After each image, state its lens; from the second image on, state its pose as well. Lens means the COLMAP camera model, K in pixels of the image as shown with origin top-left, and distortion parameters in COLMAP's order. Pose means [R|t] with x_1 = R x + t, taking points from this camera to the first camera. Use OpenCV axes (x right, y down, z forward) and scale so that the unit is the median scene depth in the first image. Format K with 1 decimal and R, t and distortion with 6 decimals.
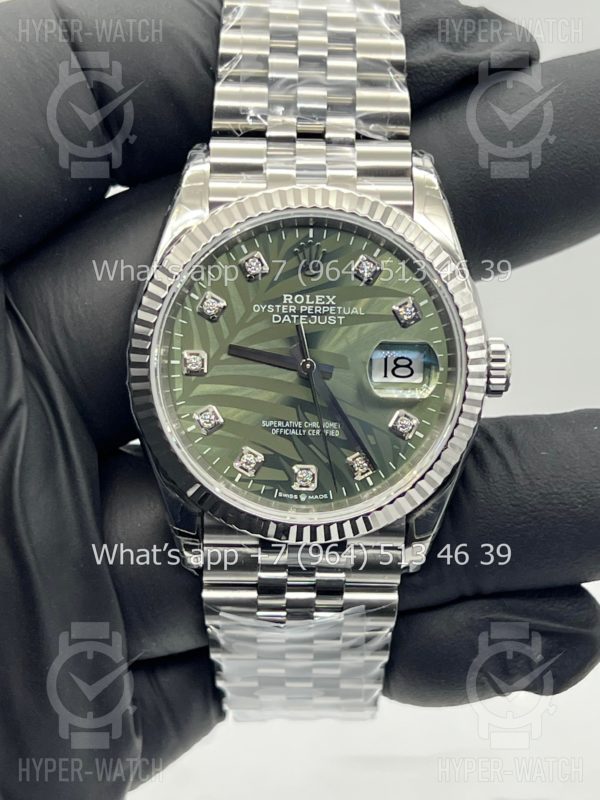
lens RADIAL K [[1850.4, 0, 308.2], [0, 1850.4, 403.2], [0, 0, 1]] dist [0.237470, 0.000000]
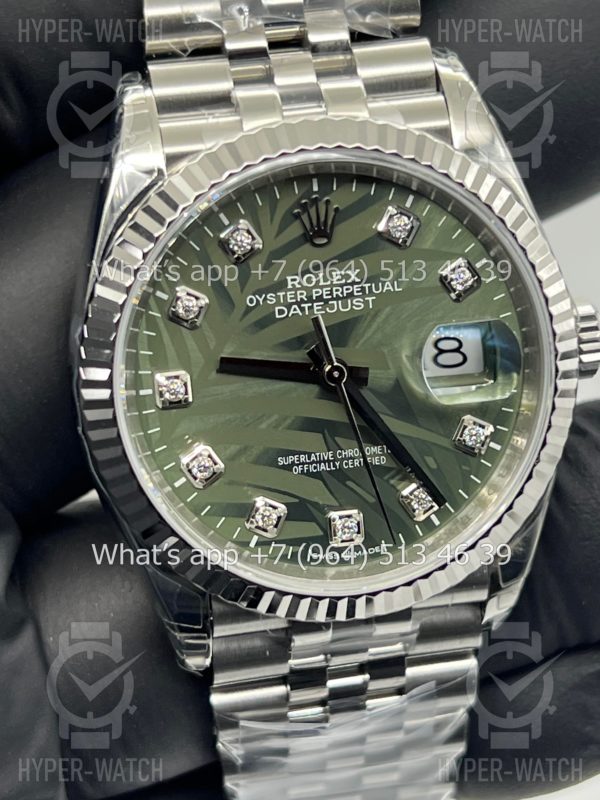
lens RADIAL K [[1850.4, 0, 292.4], [0, 1850.4, 400.0], [0, 0, 1]] dist [0.237470, 0.000000]
pose [[0.983962, -0.132993, 0.118876, -0.100332], [0.125399, 0.989686, 0.069260, -0.060425], [-0.126861, -0.053242, 0.990491, 0.299912]]
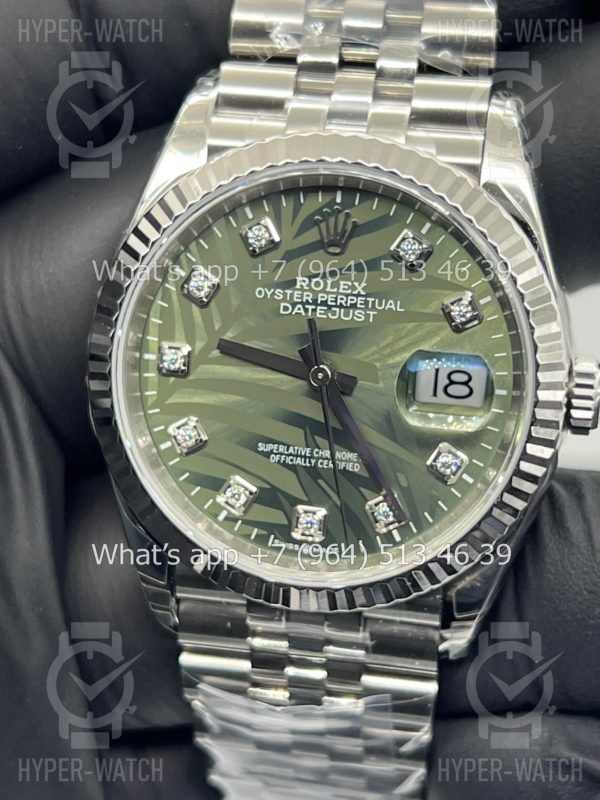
lens RADIAL K [[1850.4, 0, 293.2], [0, 1850.4, 402.5], [0, 0, 1]] dist [0.237470, 0.000000]
pose [[0.982663, 0.076009, -0.169106, 0.114399], [-0.071565, 0.996915, 0.032230, -0.032019], [0.171034, -0.019569, 0.985071, 0.263188]]
